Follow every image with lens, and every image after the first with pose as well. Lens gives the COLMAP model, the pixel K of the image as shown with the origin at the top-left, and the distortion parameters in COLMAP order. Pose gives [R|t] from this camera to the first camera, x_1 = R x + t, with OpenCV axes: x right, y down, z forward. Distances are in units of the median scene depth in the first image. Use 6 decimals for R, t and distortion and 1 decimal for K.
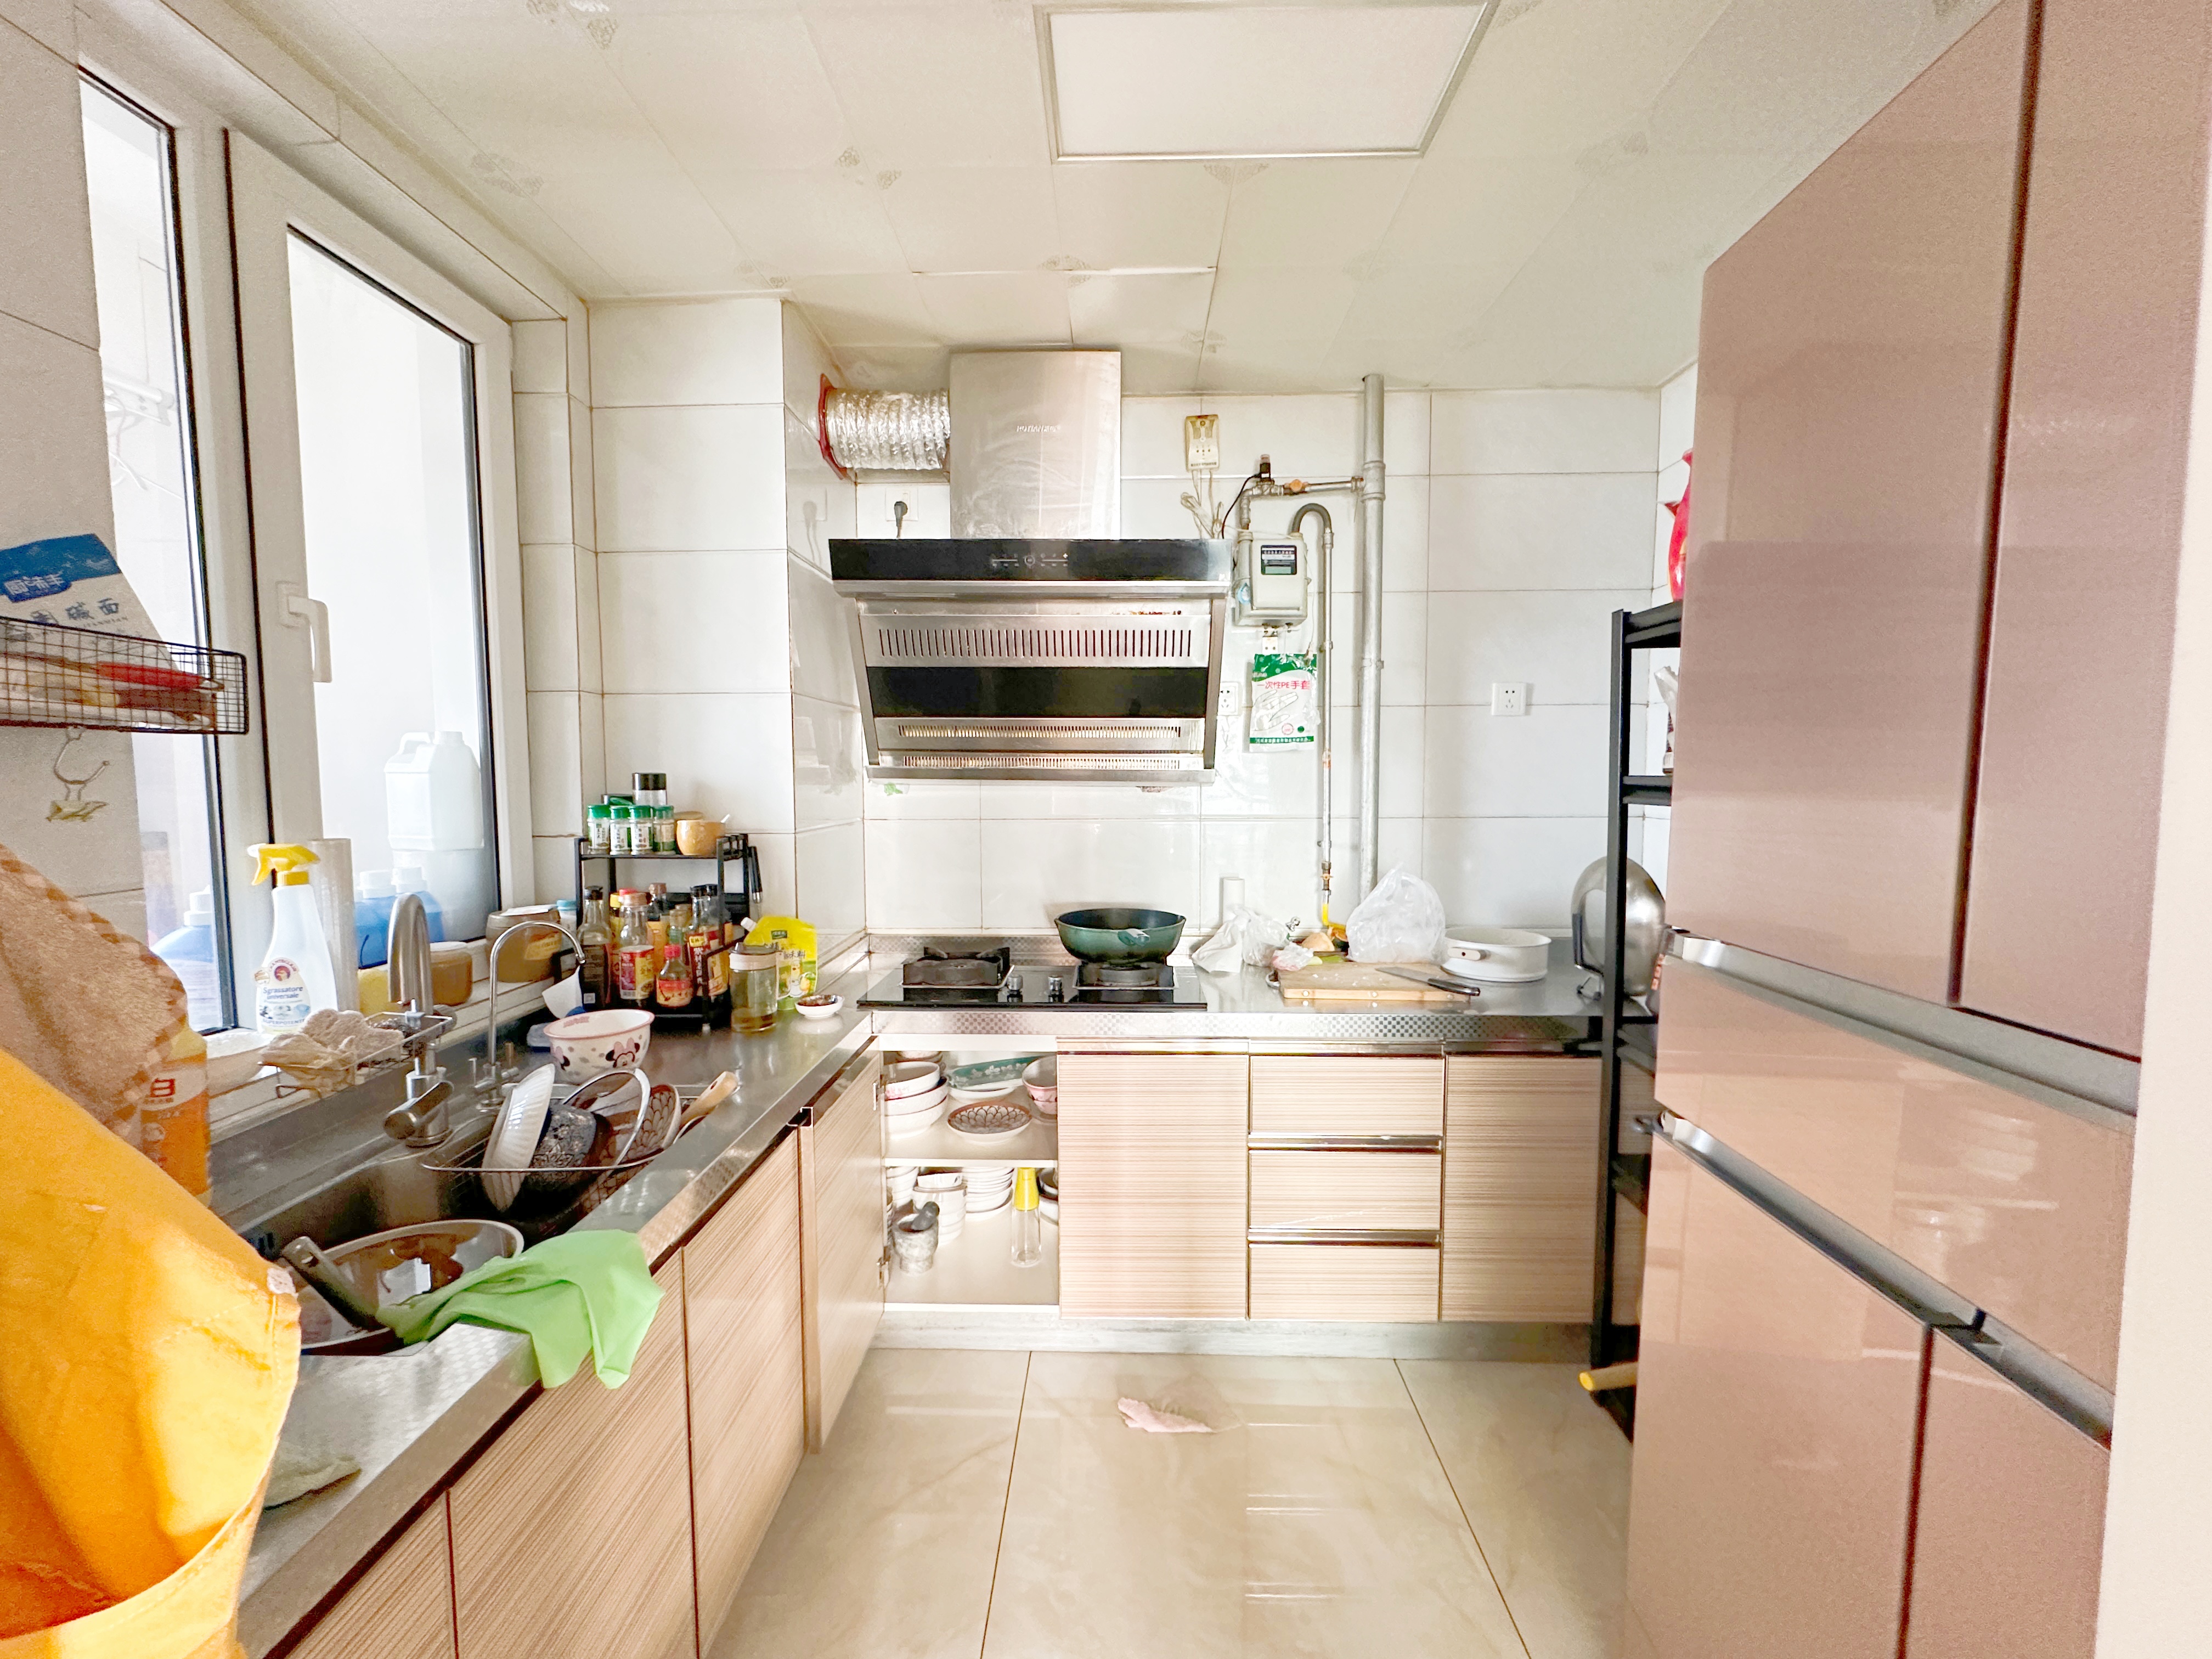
lens RADIAL K [[891.6, 0, 1106.0], [0, 891.6, 829.5], [0, 0, 1]] dist [0.000212, -0.000033]
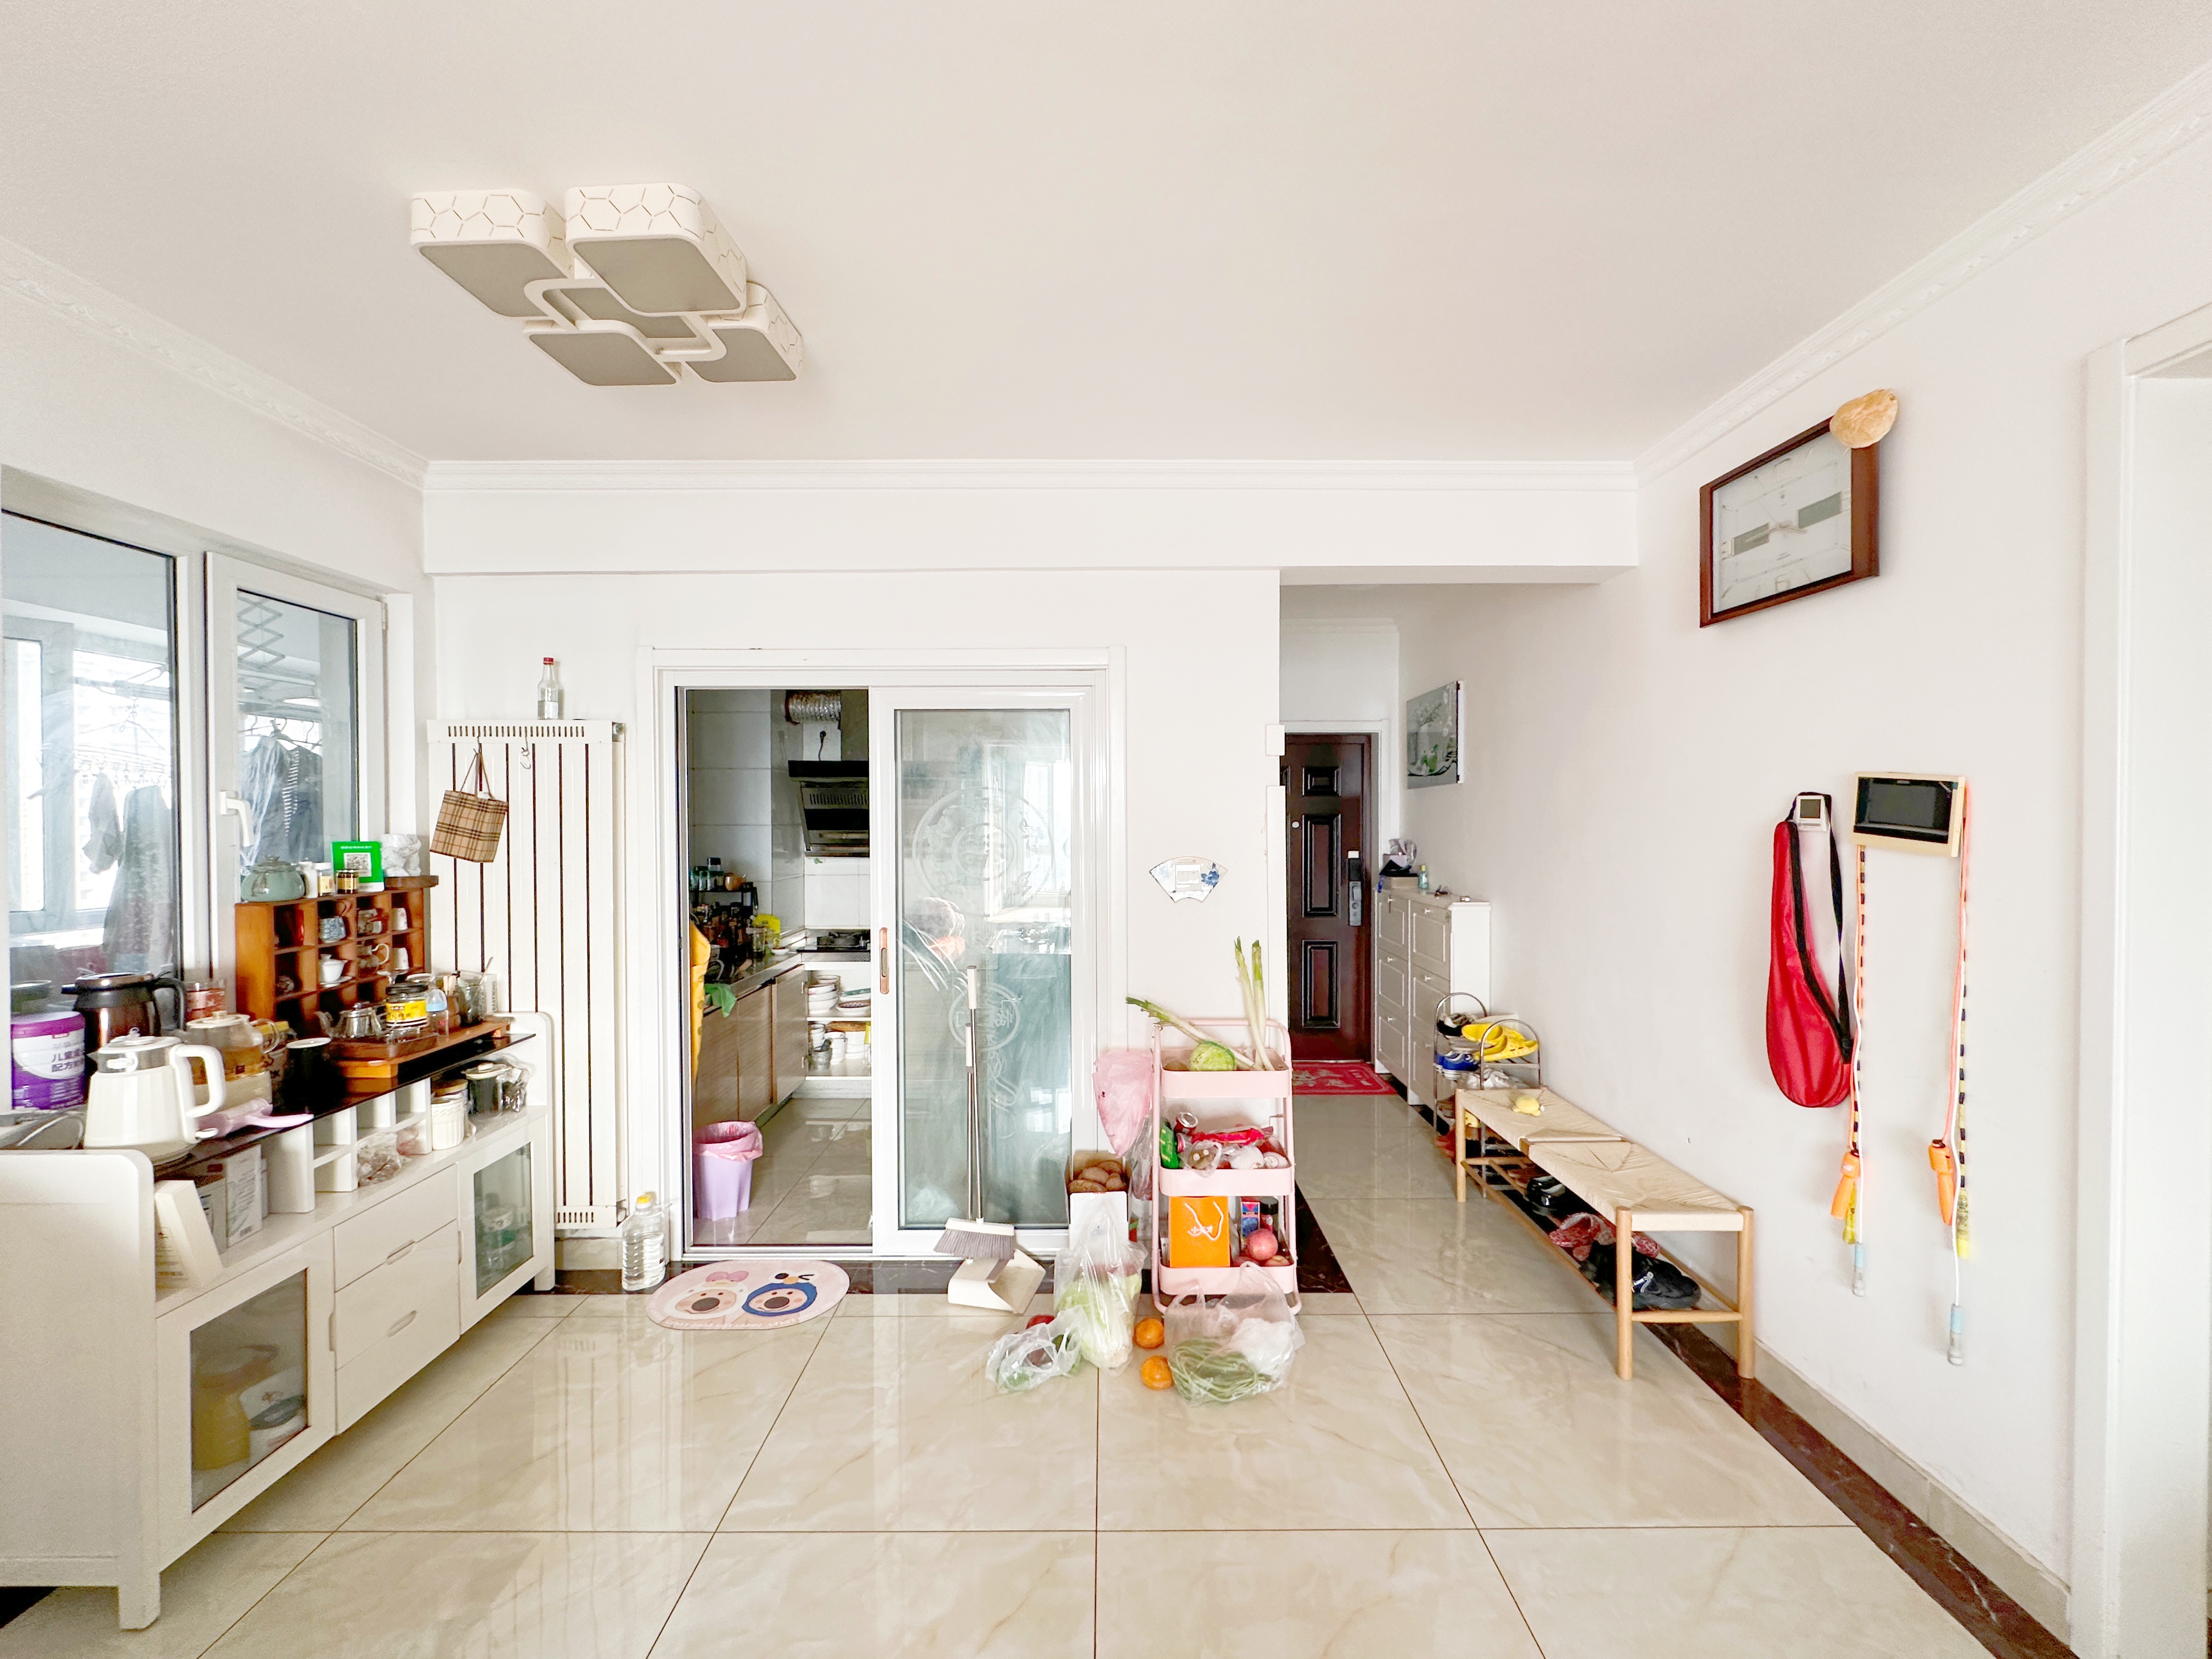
lens RADIAL K [[891.6, 0, 1106.0], [0, 891.6, 829.5], [0, 0, 1]] dist [0.000212, -0.000033]
pose [[0.999835, -0.002619, 0.017972, 0.509380], [0.003497, 0.998793, -0.048999, -0.014914], [-0.017822, 0.049054, 0.998637, -1.427779]]
